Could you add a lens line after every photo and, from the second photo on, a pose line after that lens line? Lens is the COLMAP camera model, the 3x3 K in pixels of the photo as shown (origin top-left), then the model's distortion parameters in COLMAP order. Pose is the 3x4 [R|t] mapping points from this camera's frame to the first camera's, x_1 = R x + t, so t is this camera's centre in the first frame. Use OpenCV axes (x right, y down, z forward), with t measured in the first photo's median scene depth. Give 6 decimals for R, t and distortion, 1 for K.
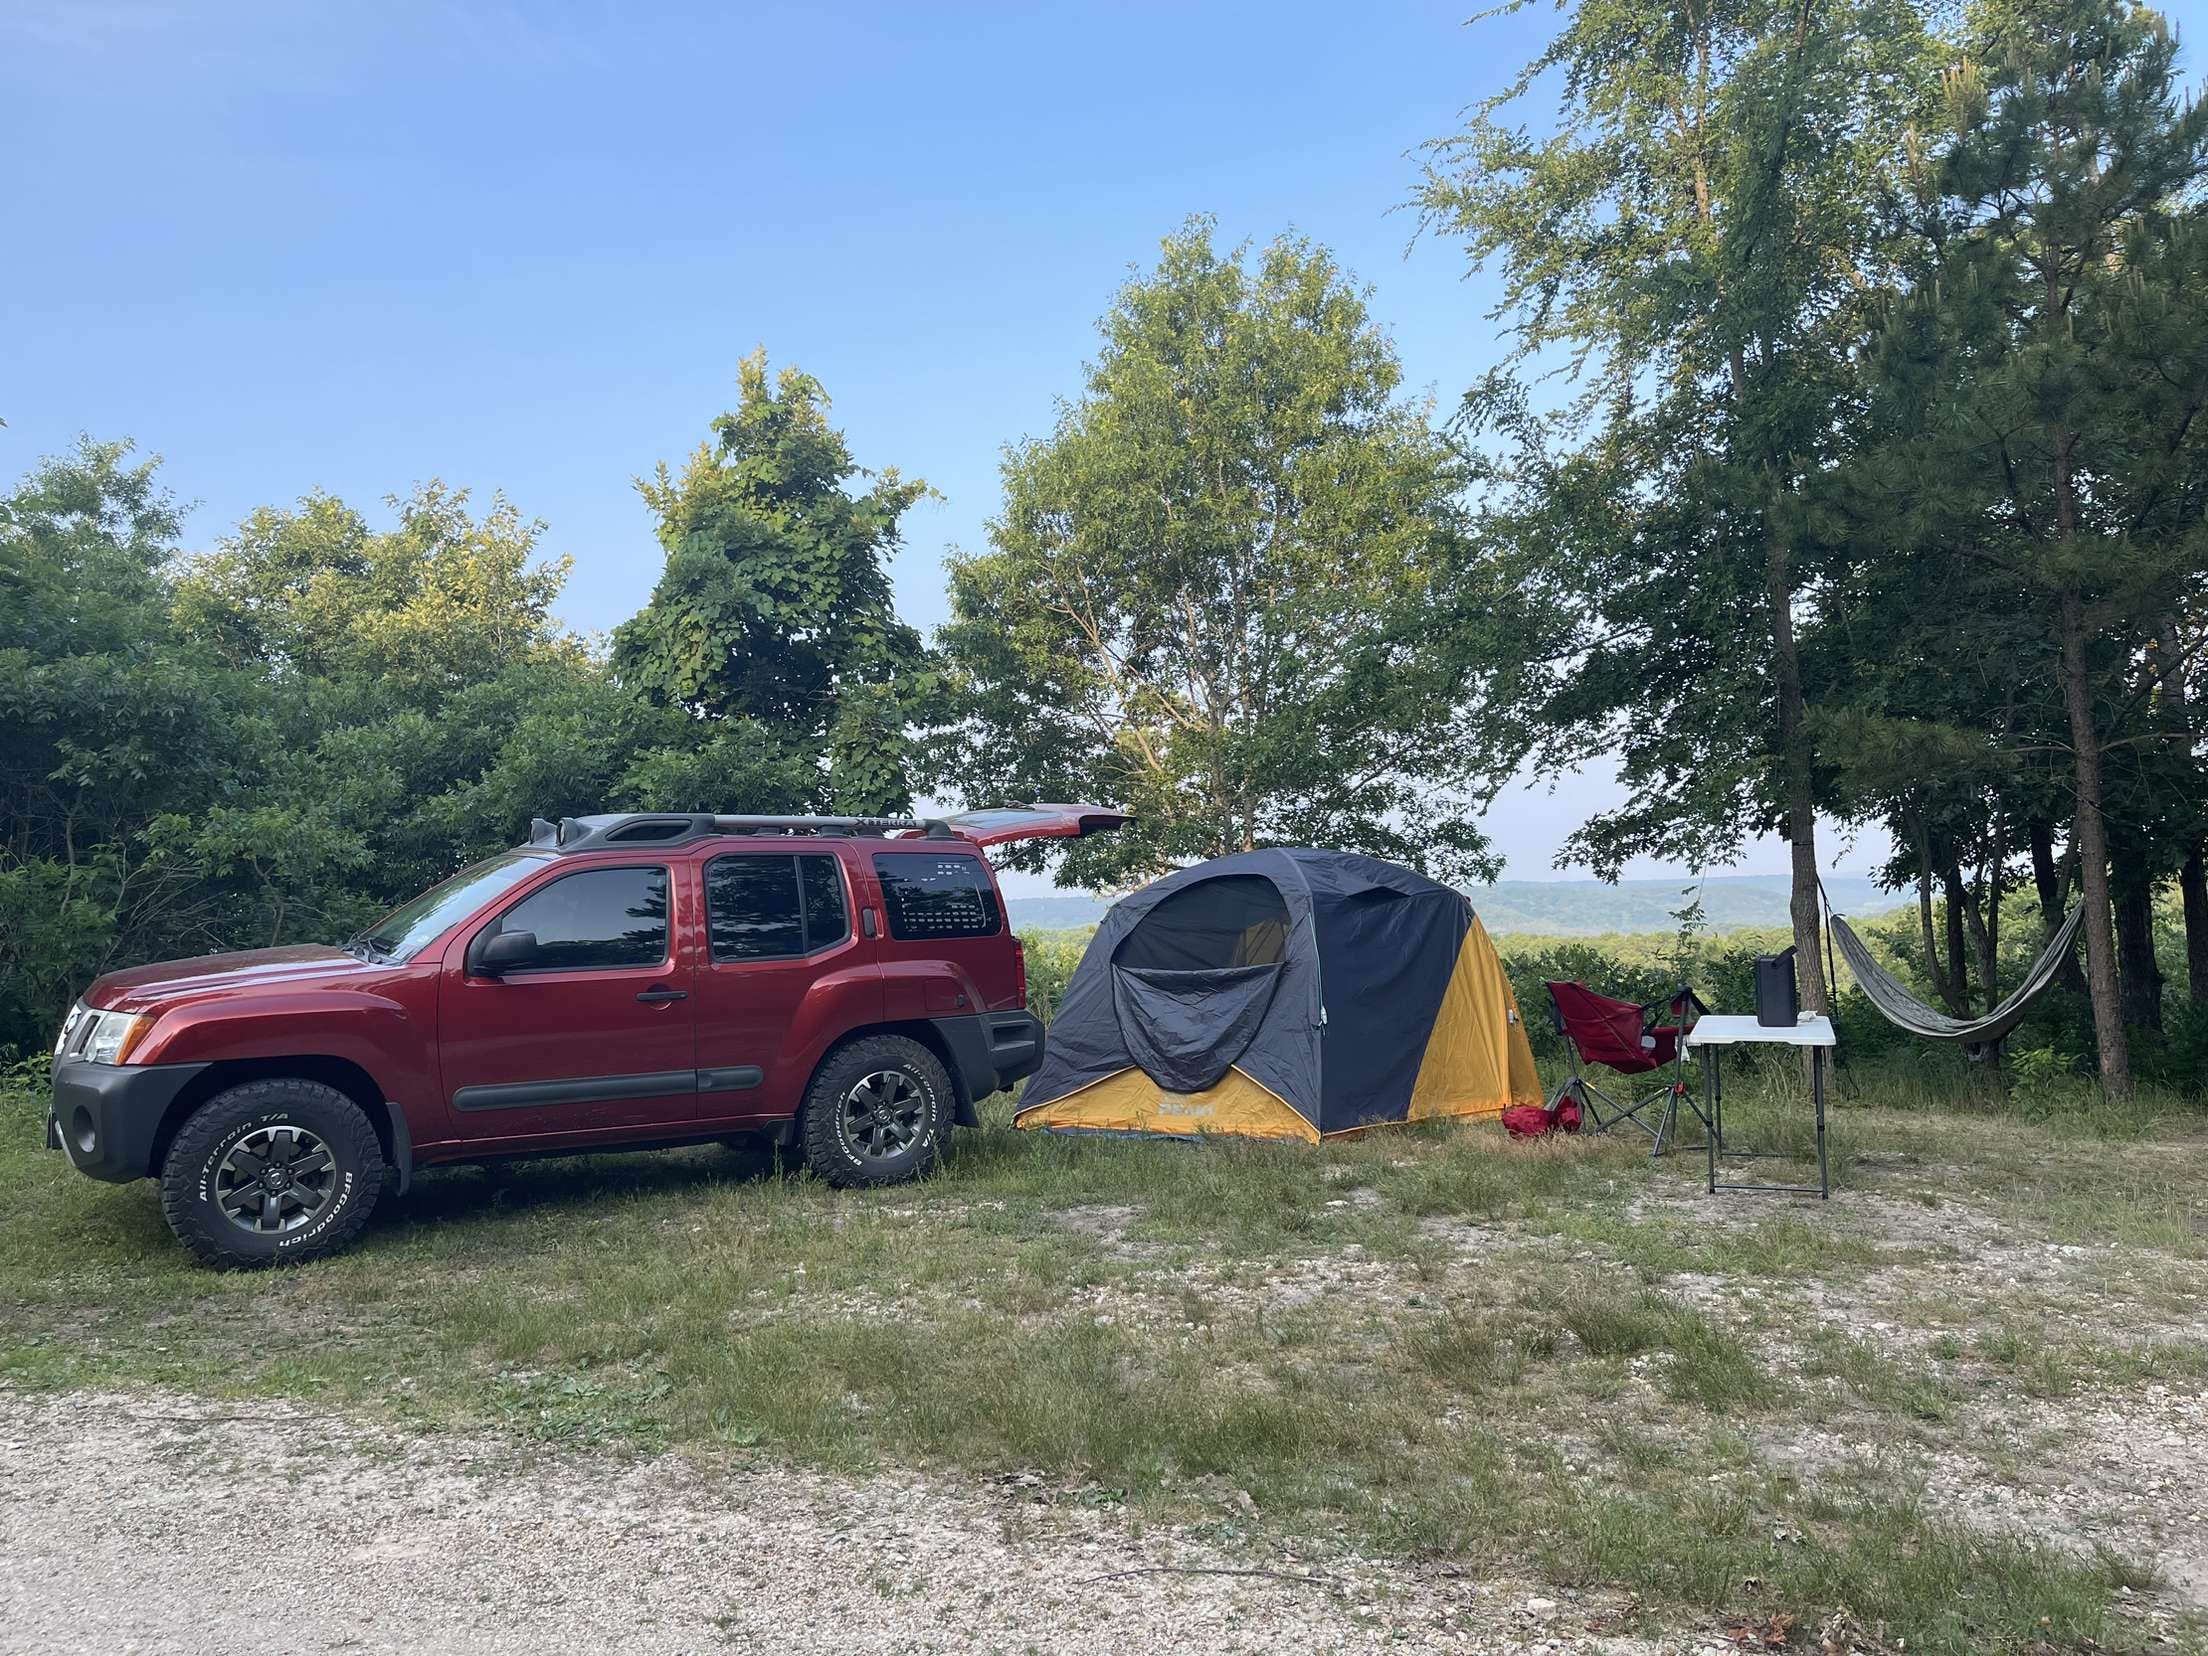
lens RADIAL K [[1650.7, 0, 1104.0], [0, 1650.7, 828.0], [0, 0, 1]] dist [0.011187, 0.001438]
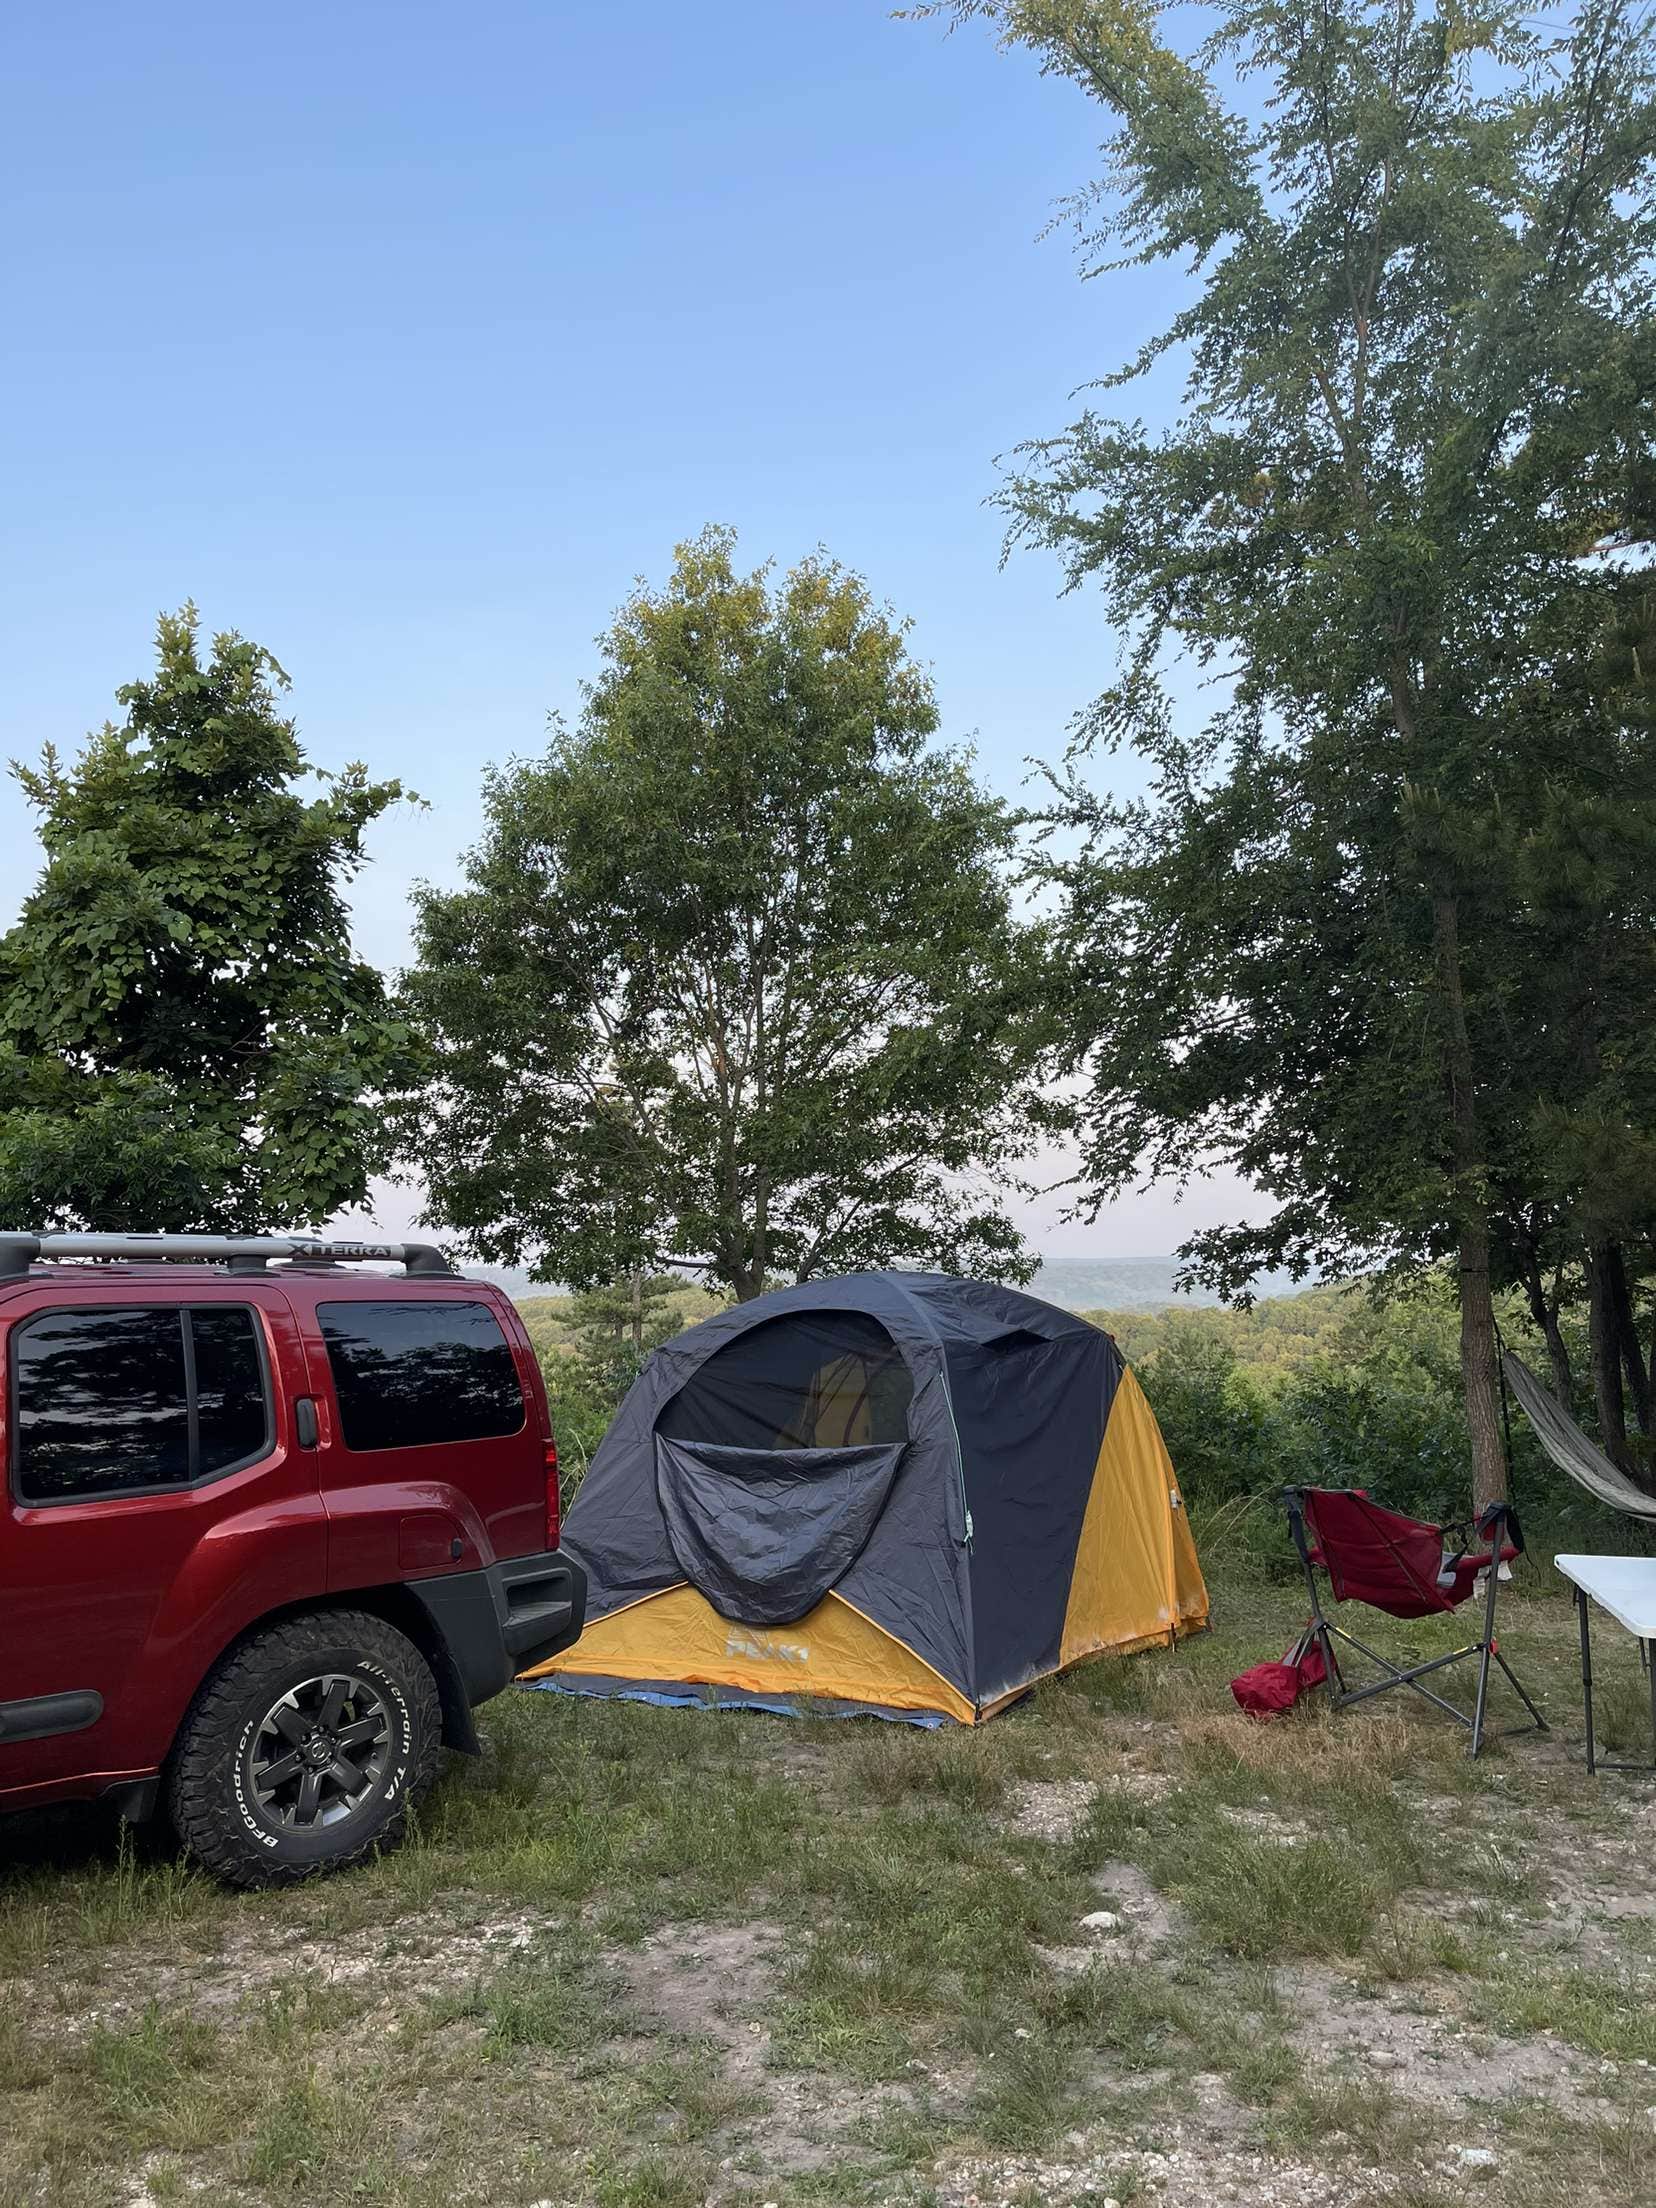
lens RADIAL K [[1650.7, 0, 828.0], [0, 1650.7, 1104.0], [0, 0, 1]] dist [0.011187, 0.001438]
pose [[0.986065, 0.031973, 0.163258, -0.029652], [-0.022579, 0.997998, -0.059075, -0.013944], [-0.164820, 0.054565, 0.984813, 0.190255]]
